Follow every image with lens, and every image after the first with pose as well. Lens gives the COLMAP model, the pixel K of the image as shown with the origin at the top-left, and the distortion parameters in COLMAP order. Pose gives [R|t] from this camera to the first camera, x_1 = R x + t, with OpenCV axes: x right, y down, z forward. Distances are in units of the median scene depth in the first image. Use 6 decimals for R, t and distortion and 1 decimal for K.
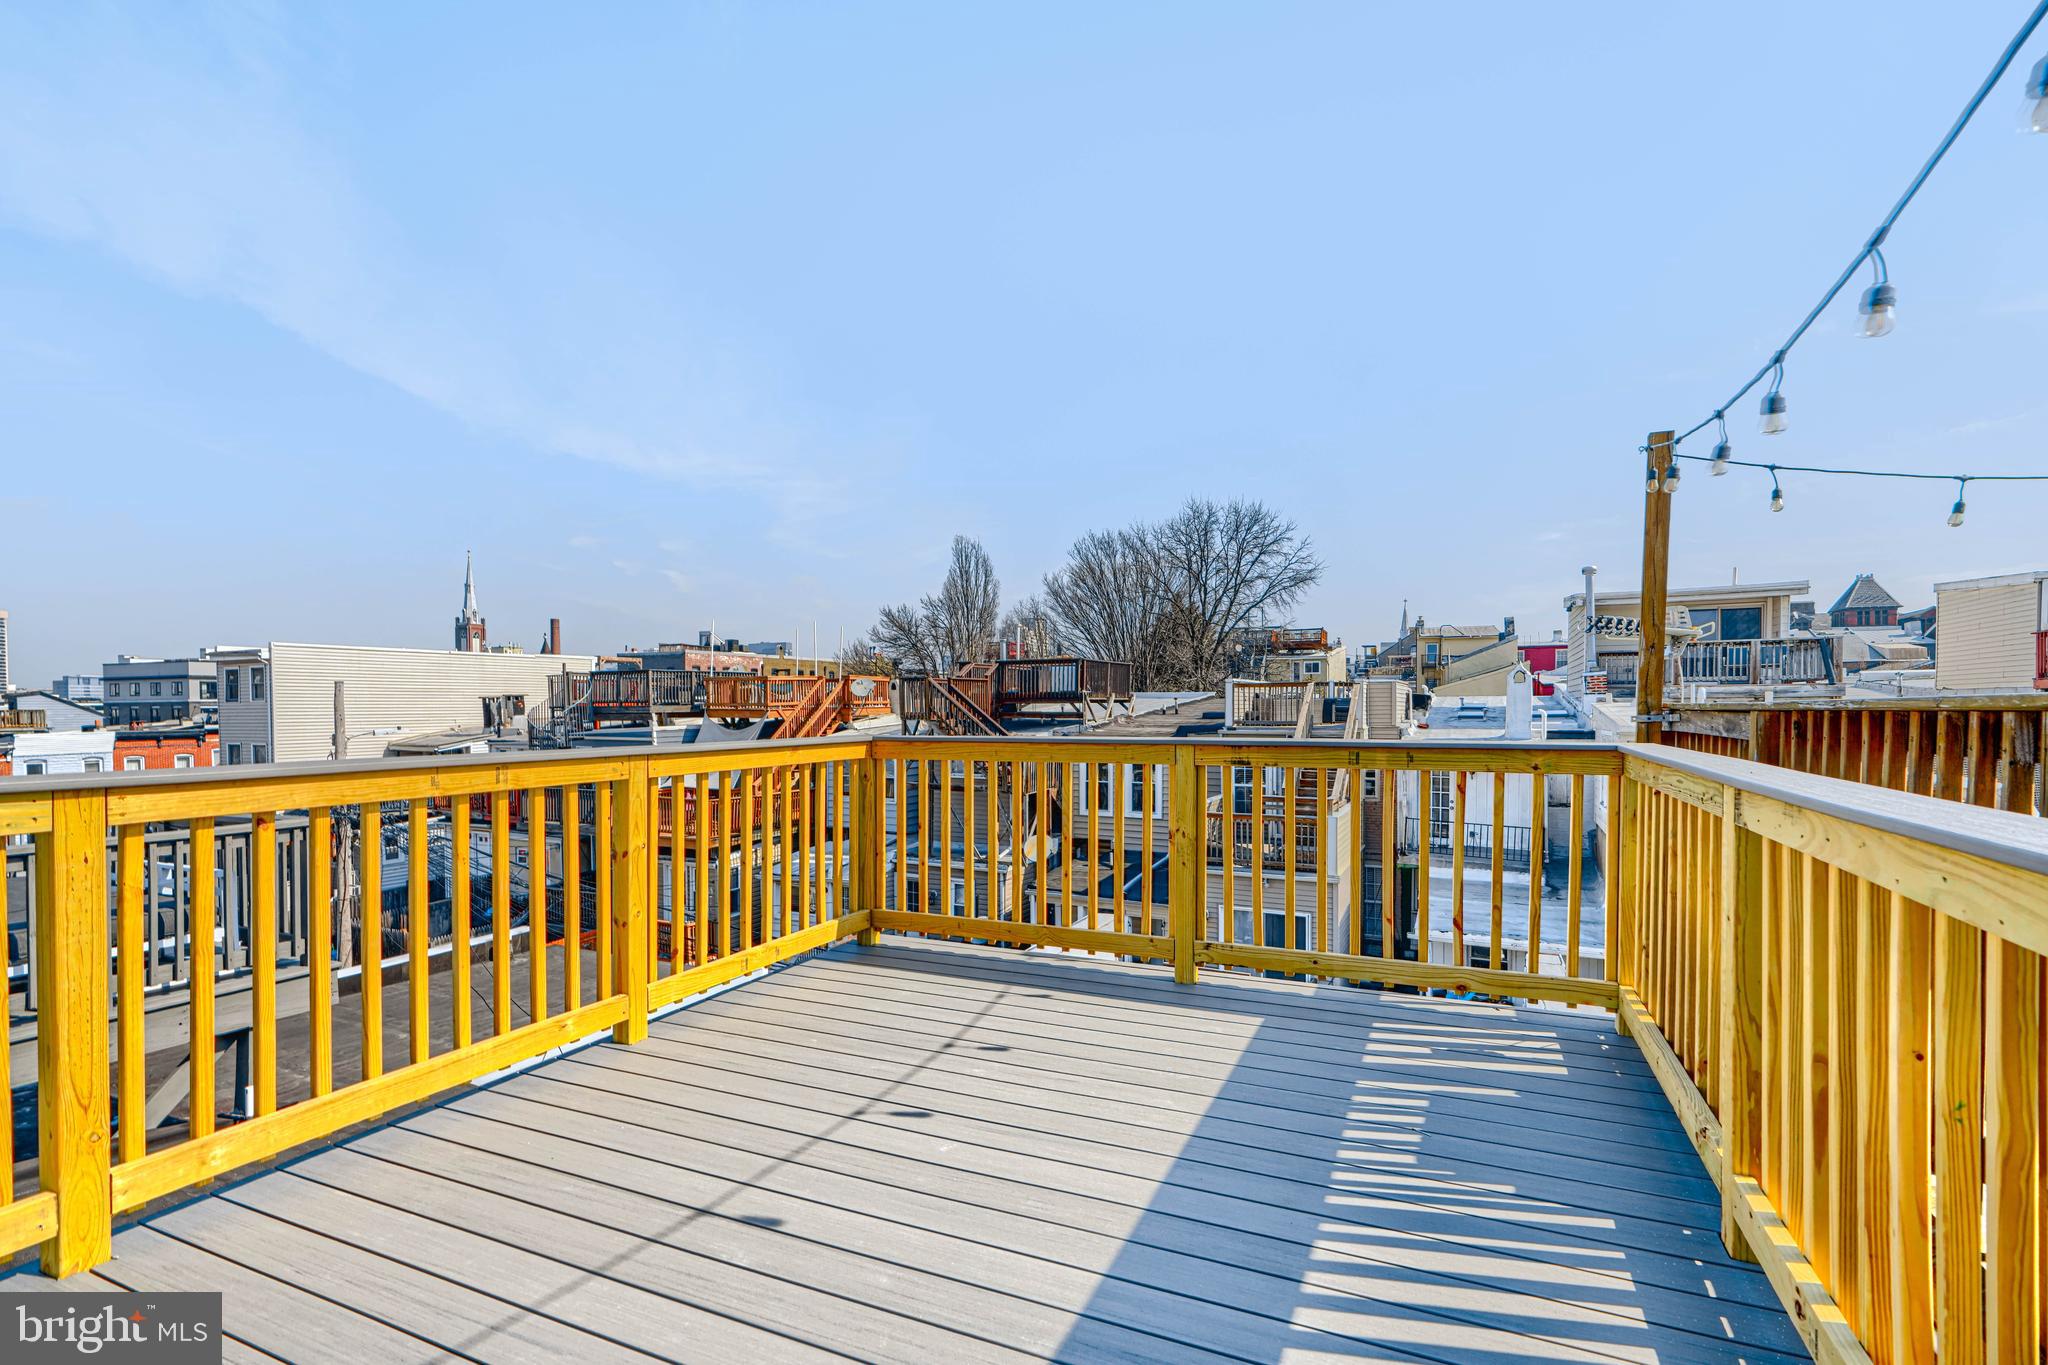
lens RADIAL K [[931.7, 0, 1019.5], [0, 931.7, 697.6], [0, 0, 1]] dist [0.000942, 0.000438]
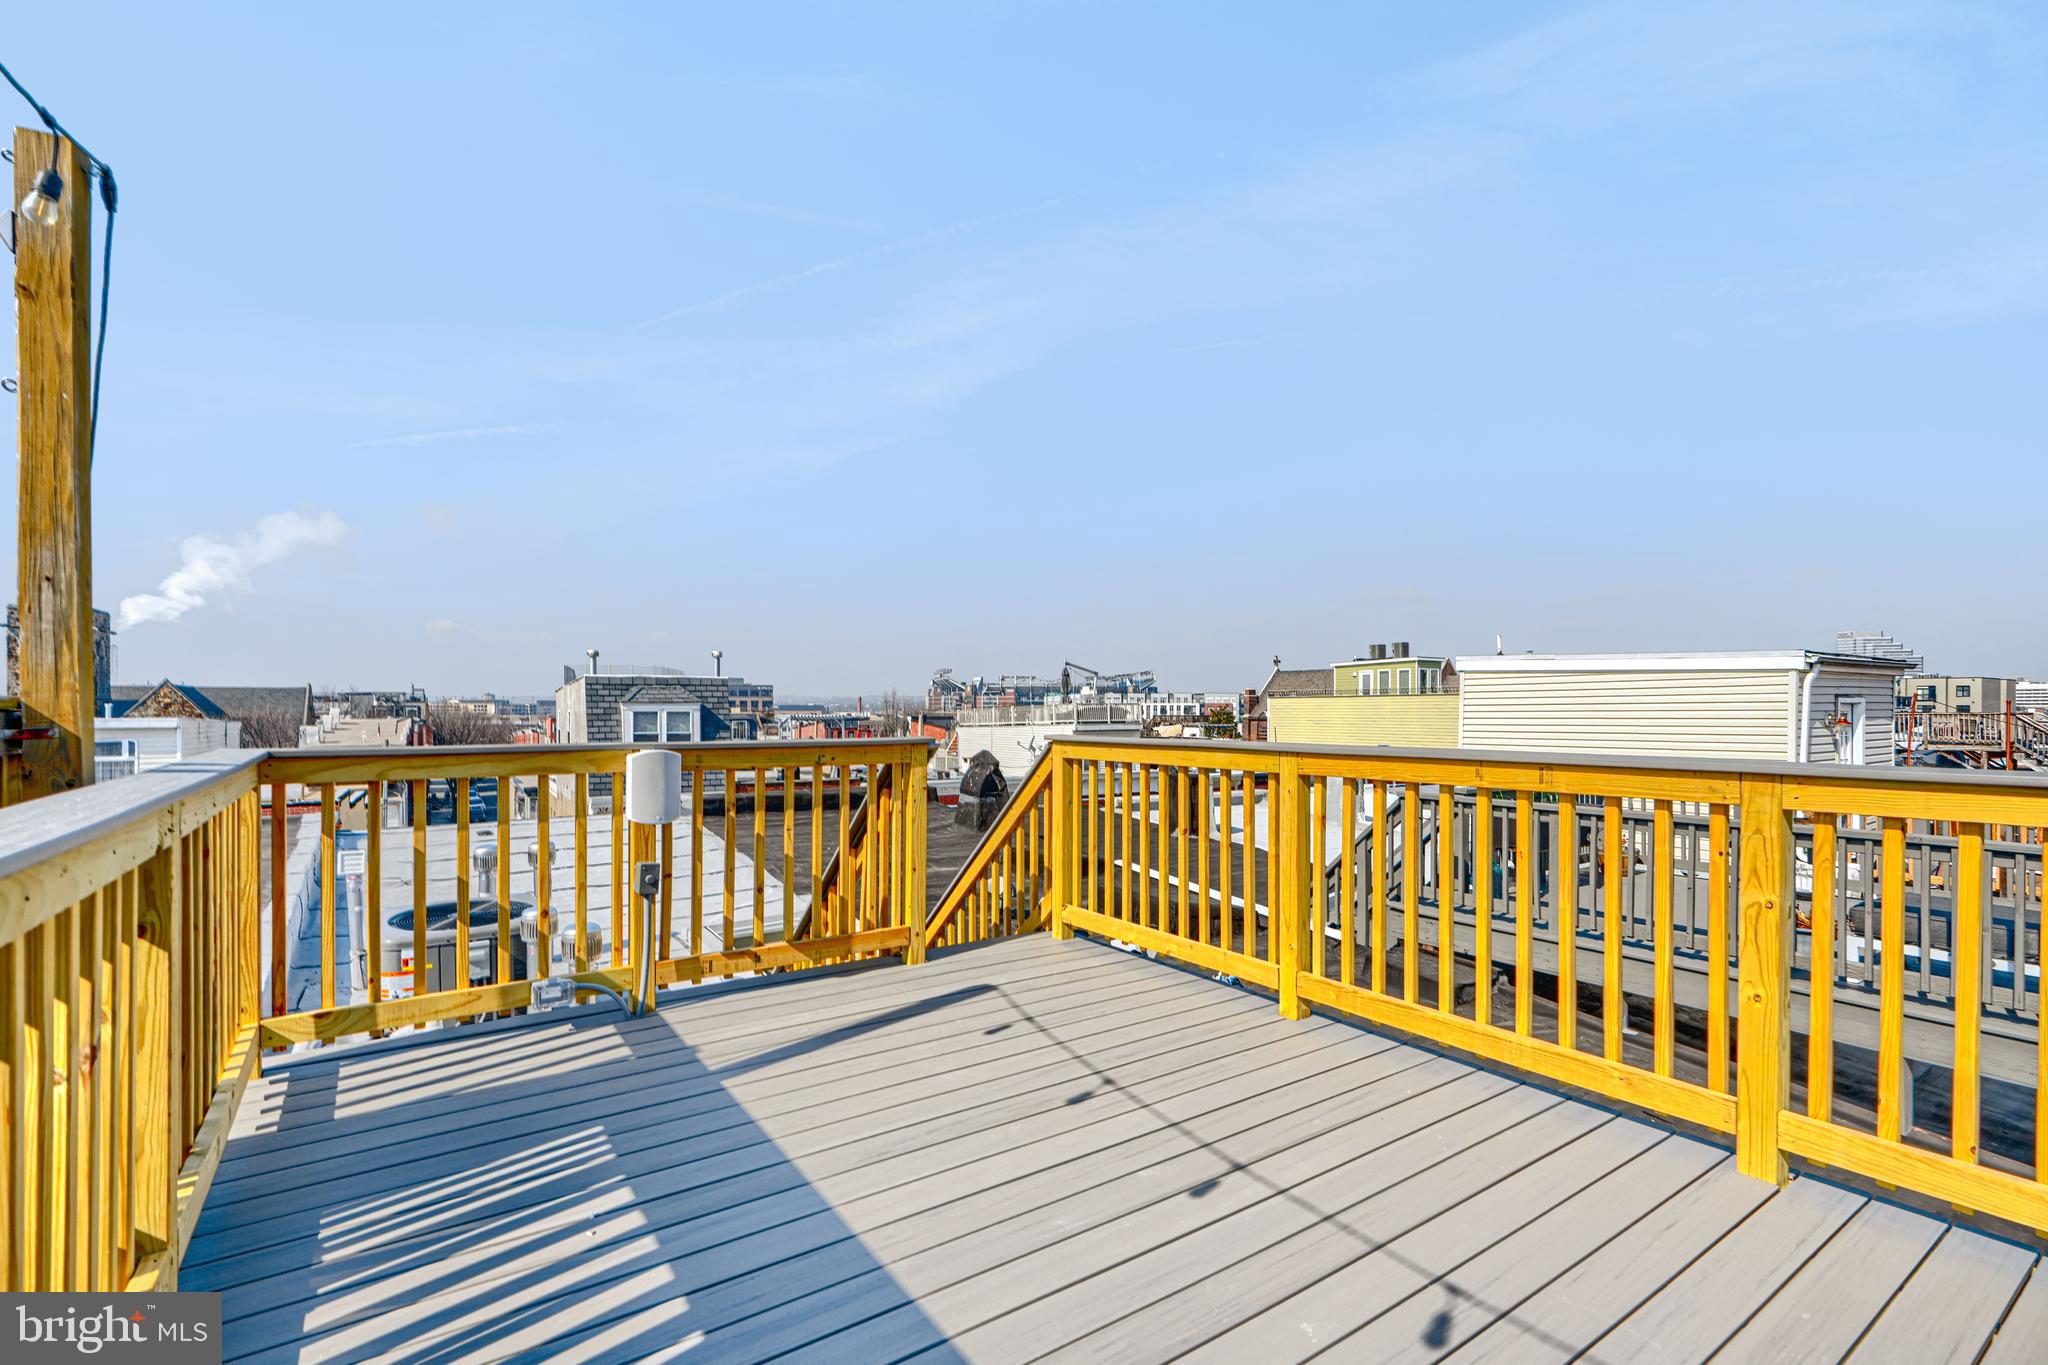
lens RADIAL K [[931.7, 0, 1019.5], [0, 931.7, 697.6], [0, 0, 1]] dist [0.000942, 0.000438]
pose [[-0.515016, -0.006381, -0.857157, 0.631130], [0.016534, 0.999712, -0.017376, 0.012863], [0.857021, -0.023122, -0.514762, 1.165021]]
